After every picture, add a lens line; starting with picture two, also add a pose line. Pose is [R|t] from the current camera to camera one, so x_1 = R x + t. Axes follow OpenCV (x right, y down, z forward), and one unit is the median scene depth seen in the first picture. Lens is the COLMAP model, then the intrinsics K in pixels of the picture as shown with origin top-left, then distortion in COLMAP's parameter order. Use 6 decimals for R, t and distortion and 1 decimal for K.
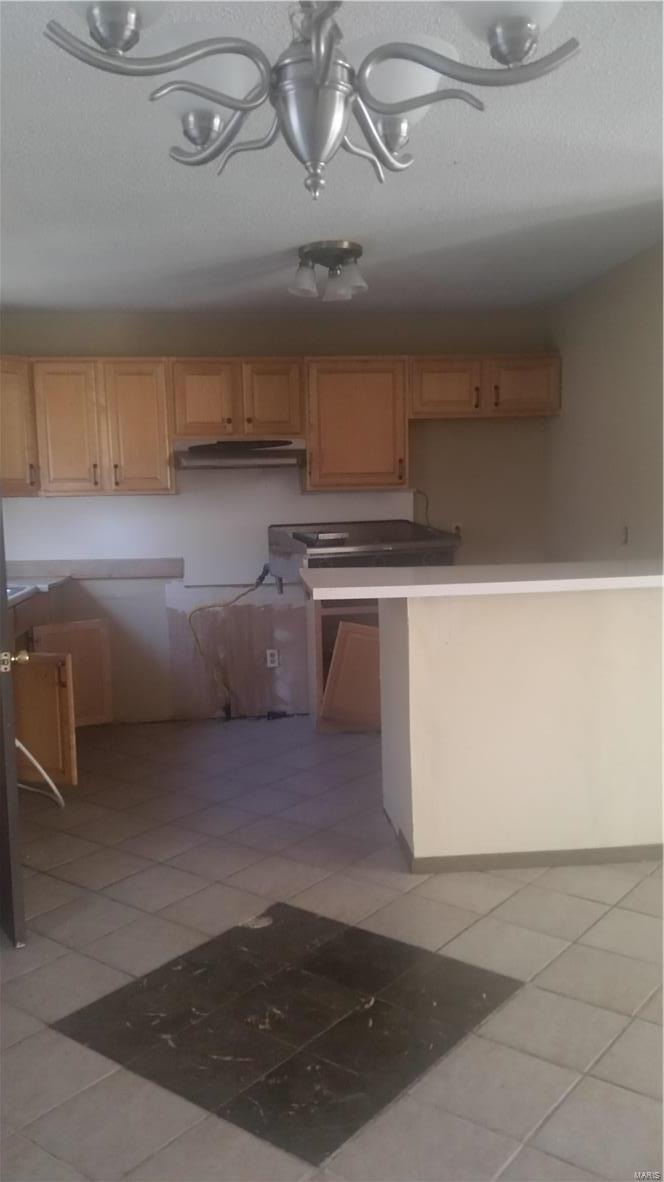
lens RADIAL K [[984.5, 0, 332.0], [0, 984.5, 591.0], [0, 0, 1]] dist [0.046192, -0.004016]
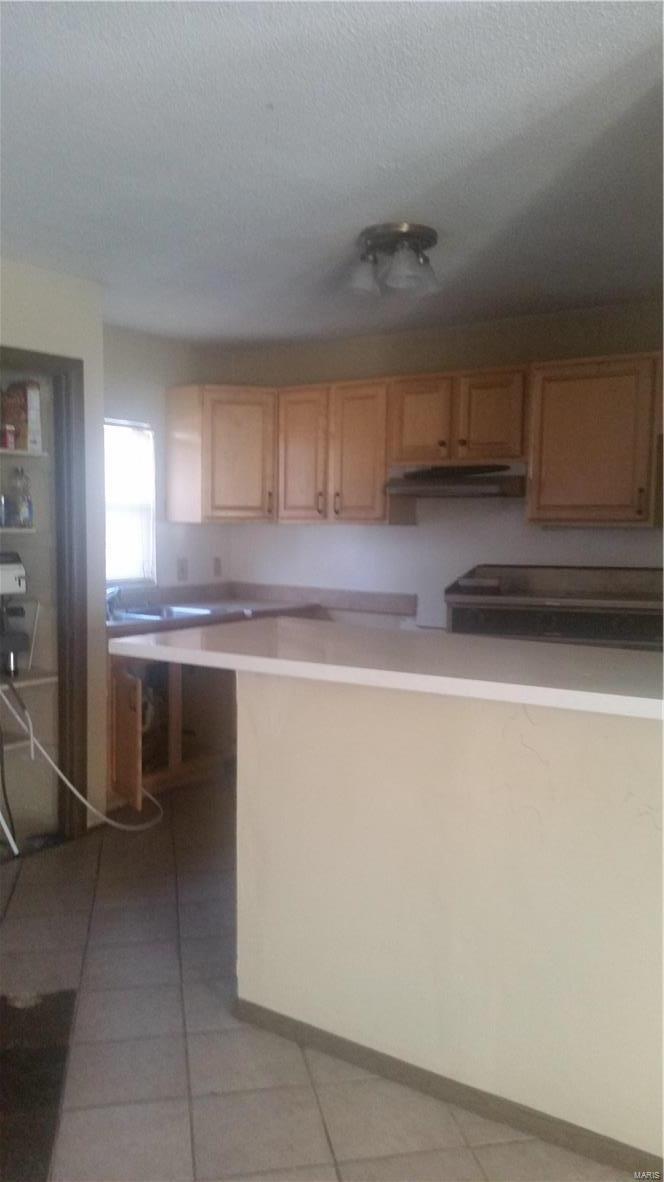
lens RADIAL K [[984.5, 0, 332.0], [0, 984.5, 591.0], [0, 0, 1]] dist [0.046192, -0.004016]
pose [[0.740931, 0.076446, -0.667216, 0.417962], [-0.090574, 0.995798, 0.013513, -0.044686], [0.665445, 0.050420, 0.744742, 0.286315]]
